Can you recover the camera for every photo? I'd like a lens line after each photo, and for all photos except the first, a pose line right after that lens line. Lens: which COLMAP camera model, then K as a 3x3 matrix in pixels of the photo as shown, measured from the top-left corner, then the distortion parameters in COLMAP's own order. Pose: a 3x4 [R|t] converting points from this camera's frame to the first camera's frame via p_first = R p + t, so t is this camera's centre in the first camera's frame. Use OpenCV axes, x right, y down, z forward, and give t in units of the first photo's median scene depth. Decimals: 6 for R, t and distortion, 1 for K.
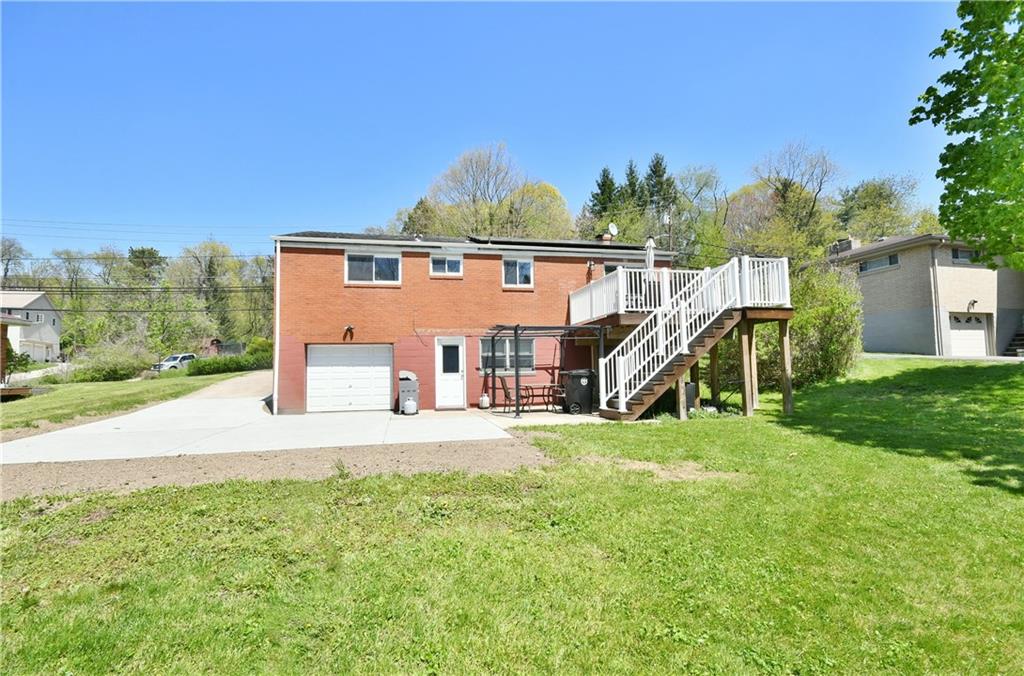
lens RADIAL K [[473.6, 0, 512.0], [0, 473.6, 338.0], [0, 0, 1]] dist [-0.001648, -0.000029]
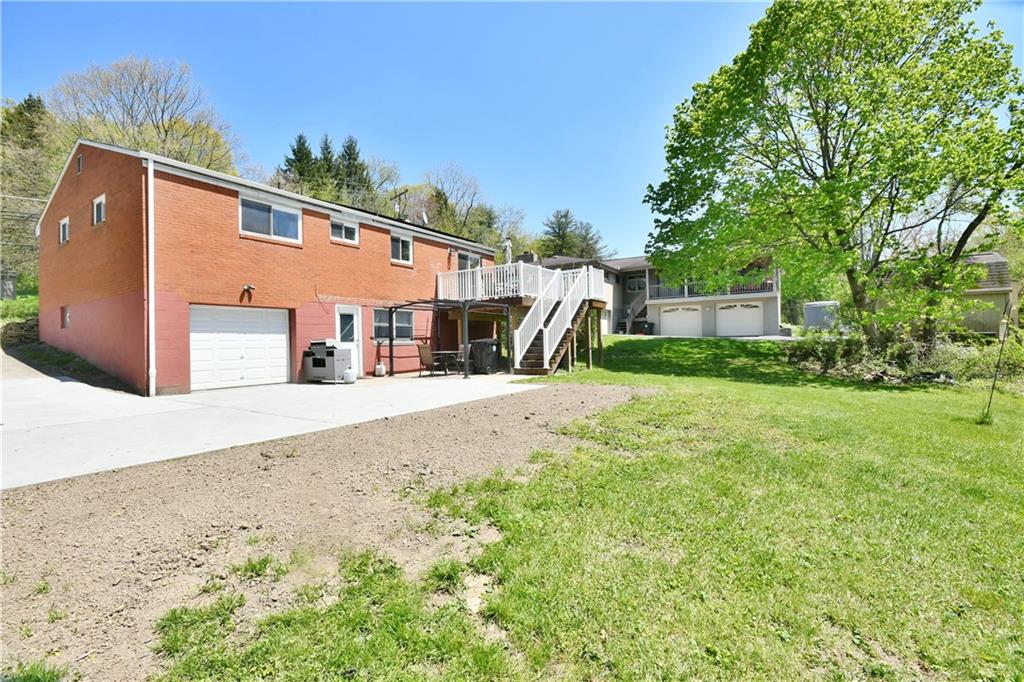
lens RADIAL K [[457.8, 0, 514.8], [0, 457.8, 336.2], [0, 0, 1]] dist [0.003289, 0.000431]
pose [[0.702801, 0.013172, 0.711264, -0.561618], [-0.043719, 0.998738, 0.024703, 0.022742], [-0.710041, -0.048457, 0.702491, 0.084024]]
